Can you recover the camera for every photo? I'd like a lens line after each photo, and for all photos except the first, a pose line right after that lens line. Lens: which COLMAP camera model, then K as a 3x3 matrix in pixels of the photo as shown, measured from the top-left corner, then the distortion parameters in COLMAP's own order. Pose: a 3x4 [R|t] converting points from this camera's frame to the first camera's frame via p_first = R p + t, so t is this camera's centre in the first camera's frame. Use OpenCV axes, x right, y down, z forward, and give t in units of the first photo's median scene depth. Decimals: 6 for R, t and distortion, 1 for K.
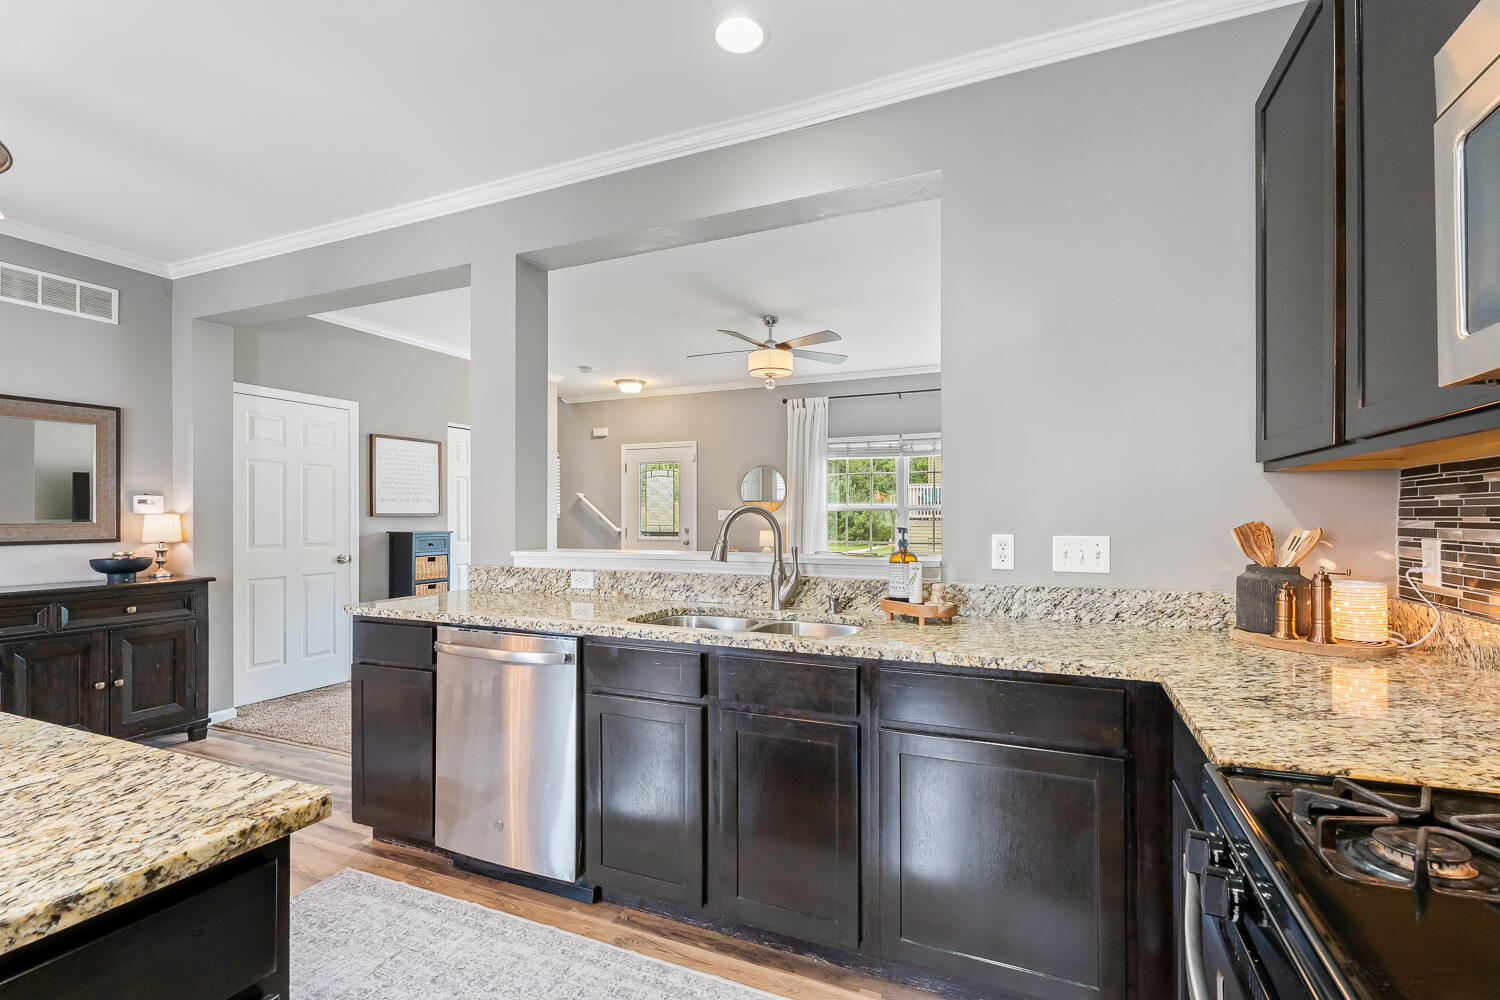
lens RADIAL K [[685.6, 0, 753.6], [0, 685.6, 506.4], [0, 0, 1]] dist [0.000643, 0.001185]
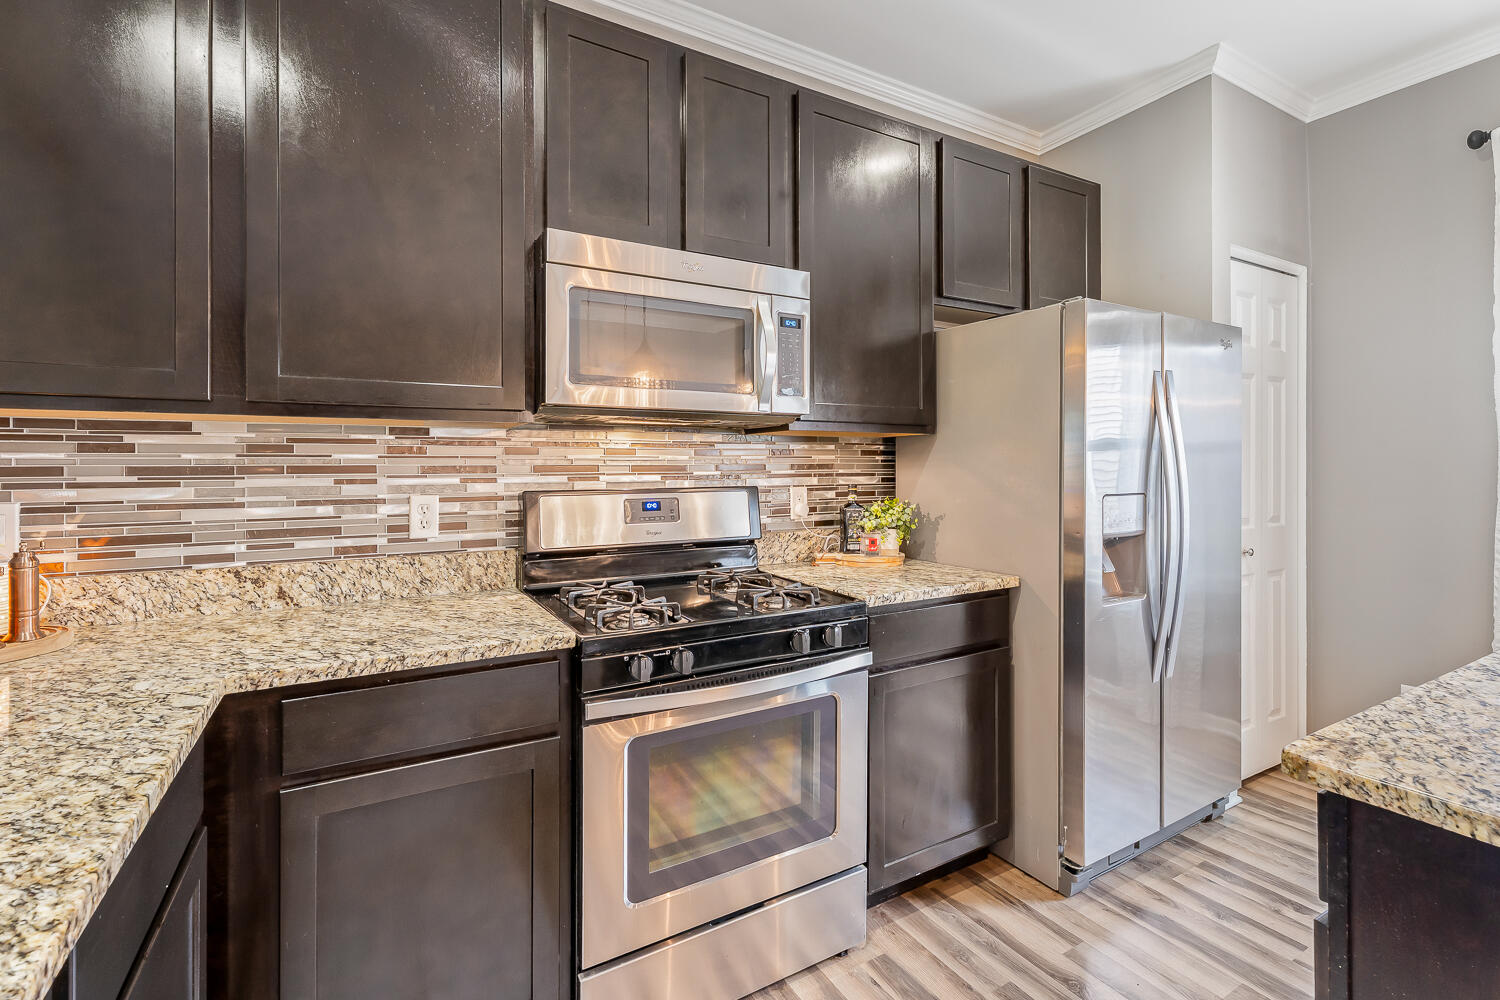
lens RADIAL K [[685.6, 0, 769.7], [0, 685.6, 474.7], [0, 0, 1]] dist [0.000643, 0.001185]
pose [[-0.815902, 0.005112, 0.578168, -0.344832], [0.000761, 0.999970, -0.007768, 0.021592], [-0.578190, -0.005898, -0.815881, 1.296335]]
